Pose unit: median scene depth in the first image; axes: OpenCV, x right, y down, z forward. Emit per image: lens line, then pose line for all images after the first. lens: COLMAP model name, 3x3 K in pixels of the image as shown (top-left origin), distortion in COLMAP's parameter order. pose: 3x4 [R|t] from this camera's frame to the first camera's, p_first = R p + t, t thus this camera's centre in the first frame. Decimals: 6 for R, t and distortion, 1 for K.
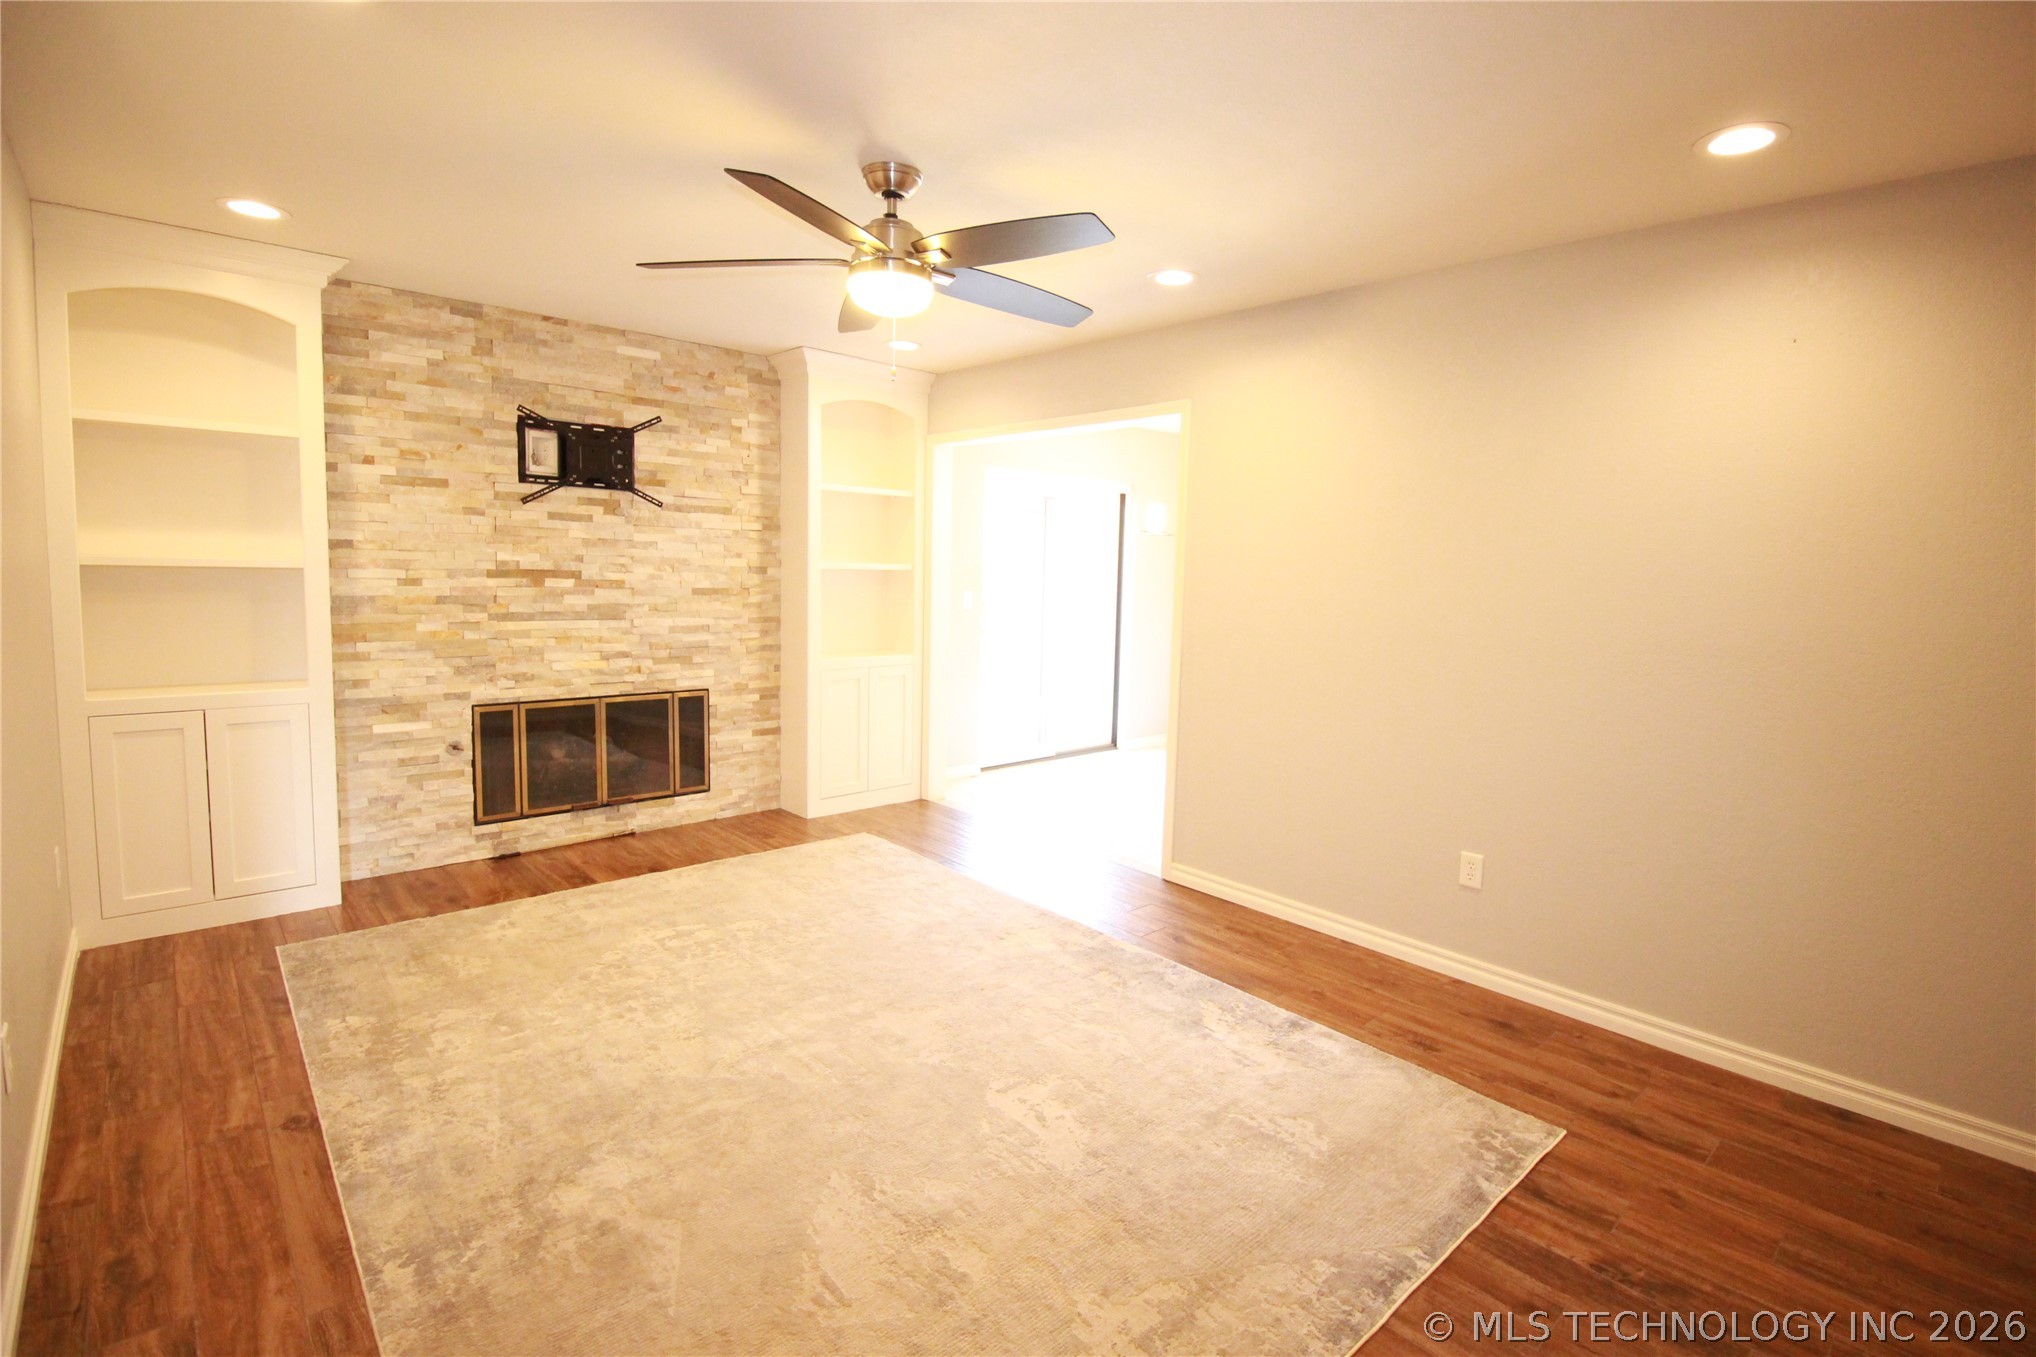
lens RADIAL K [[941.4, 0, 1022.3], [0, 941.4, 670.1], [0, 0, 1]] dist [-0.003451, -0.005221]
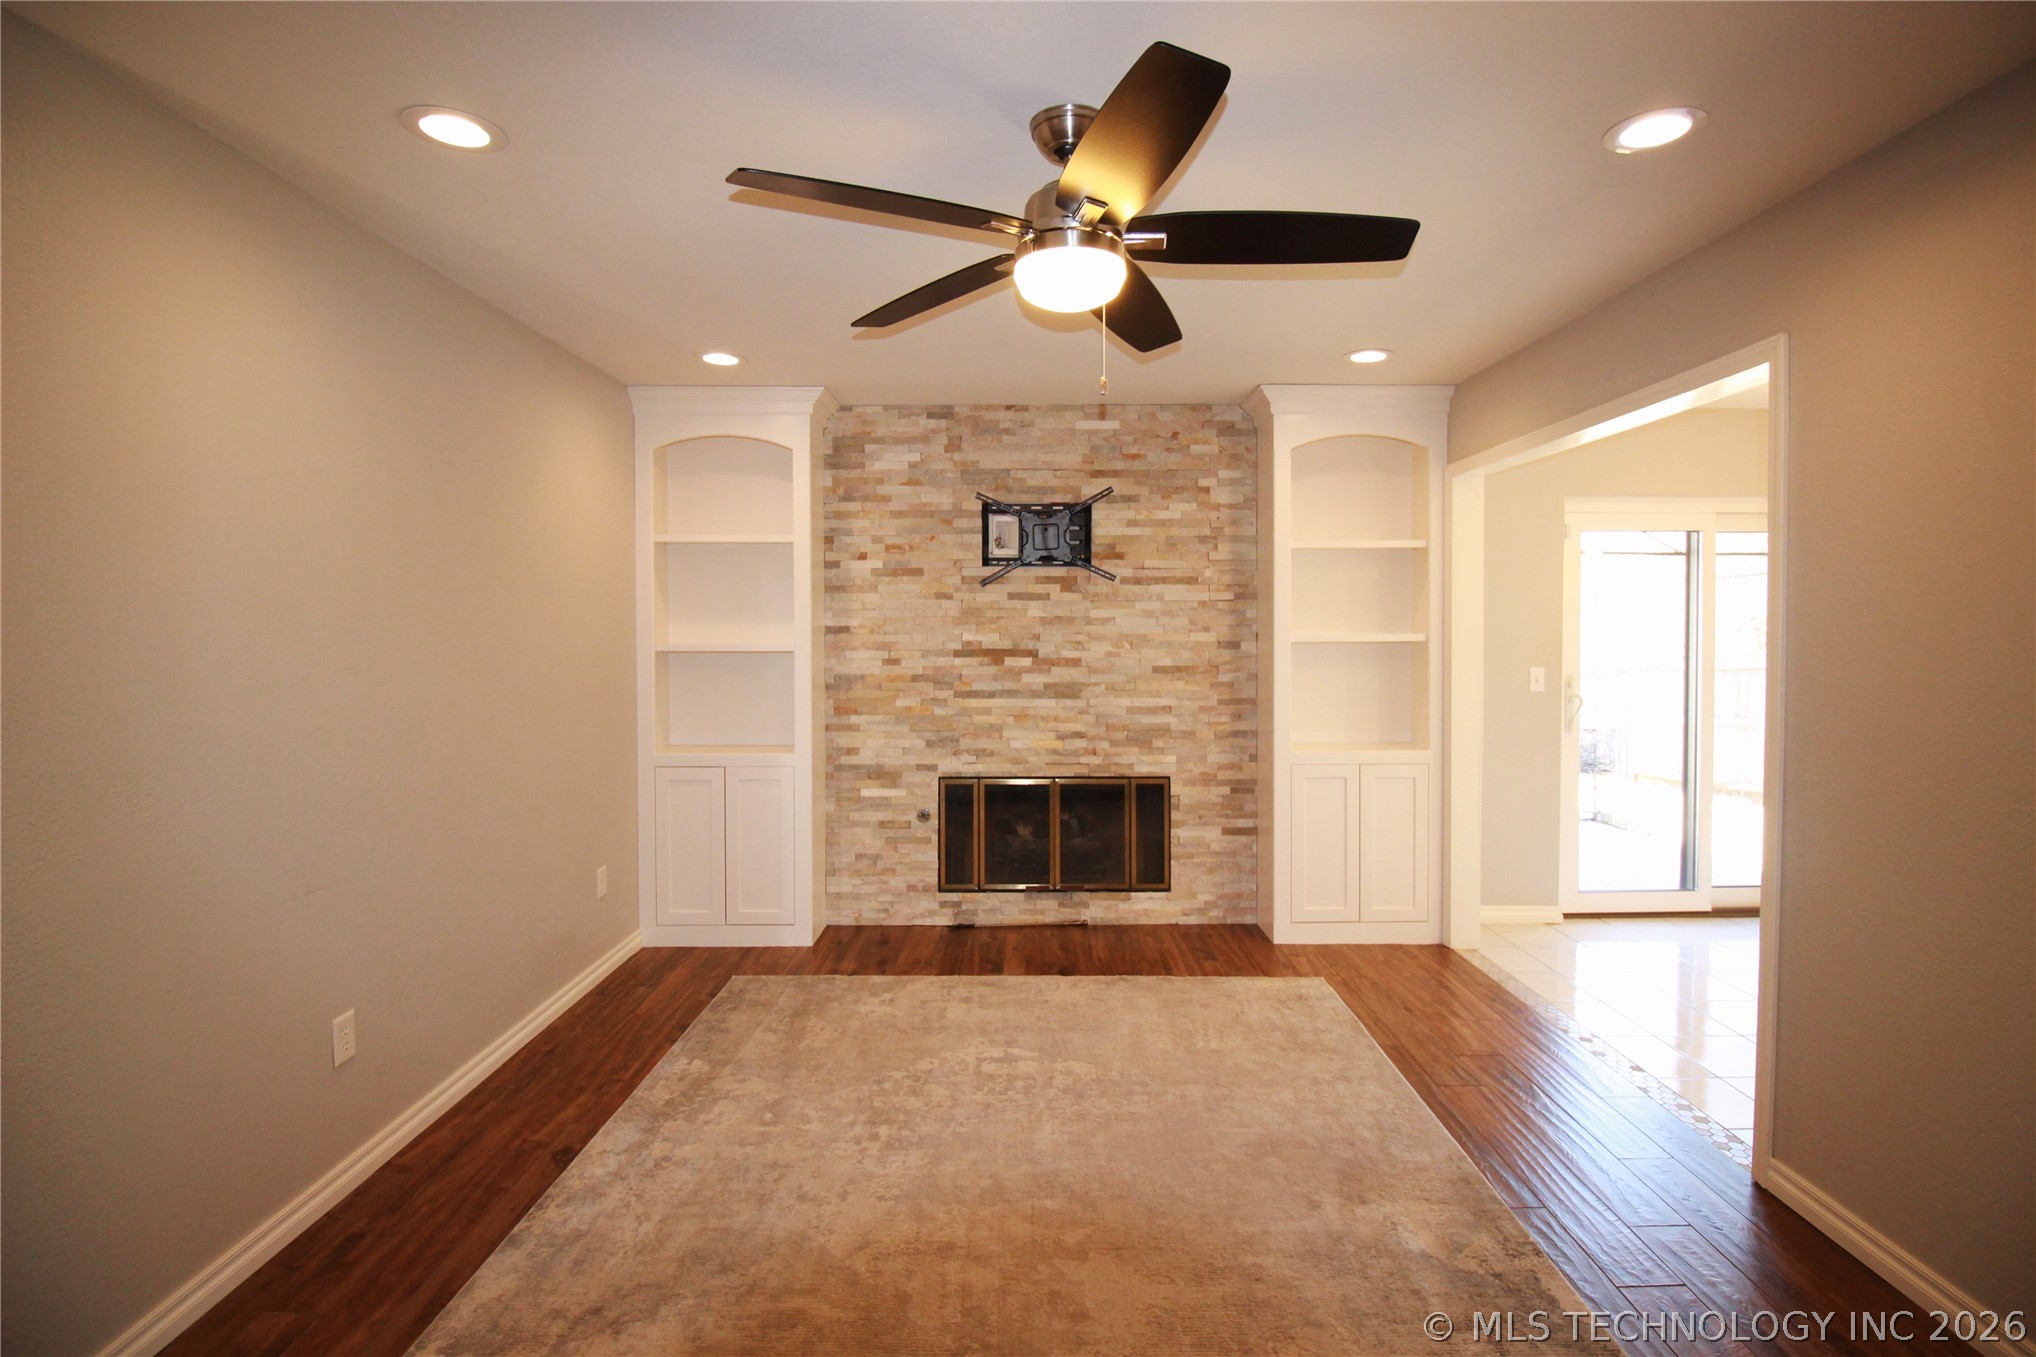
lens RADIAL K [[941.4, 0, 1021.1], [0, 941.4, 661.5], [0, 0, 1]] dist [-0.003451, -0.005221]
pose [[0.738342, -0.007393, -0.674386, 0.206246], [-0.052014, 0.996337, -0.067869, -0.026077], [0.672418, 0.085188, 0.735253, 0.277069]]
